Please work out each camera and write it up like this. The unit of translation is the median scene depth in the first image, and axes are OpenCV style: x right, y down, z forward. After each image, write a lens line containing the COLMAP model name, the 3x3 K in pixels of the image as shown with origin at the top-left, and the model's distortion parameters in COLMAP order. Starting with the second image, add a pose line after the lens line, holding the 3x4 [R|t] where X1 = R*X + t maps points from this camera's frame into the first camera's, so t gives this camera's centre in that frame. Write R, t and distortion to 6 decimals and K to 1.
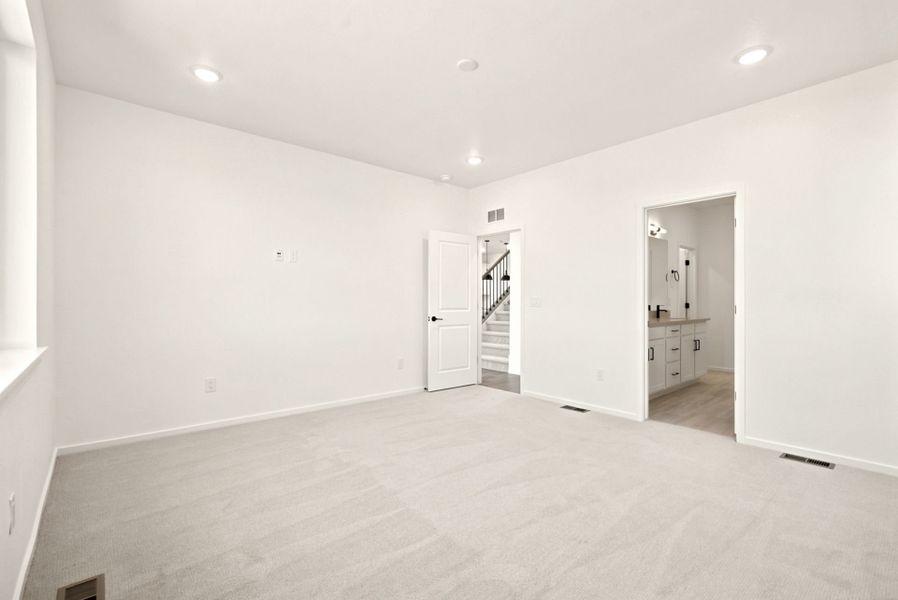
lens RADIAL K [[412.7, 0, 454.4], [0, 412.7, 303.7], [0, 0, 1]] dist [0.001250, -0.000032]
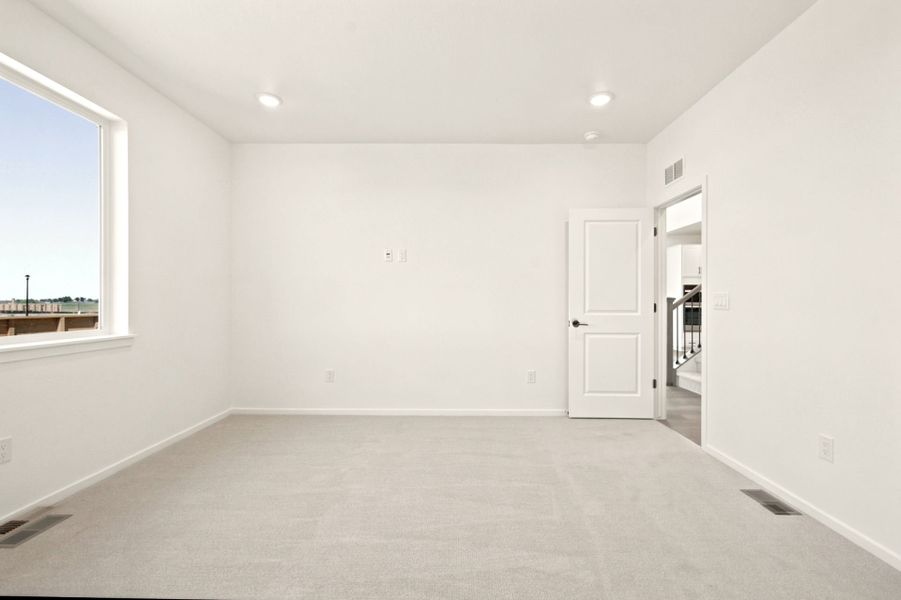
lens RADIAL K [[414.0, 0, 451.1], [0, 414.0, 299.2], [0, 0, 1]] dist [0.001250, -0.000032]
pose [[0.744289, -0.003816, -0.667847, 0.291799], [-0.001871, 0.999968, -0.007800, -0.002324], [0.667855, 0.007055, 0.744258, 0.272781]]
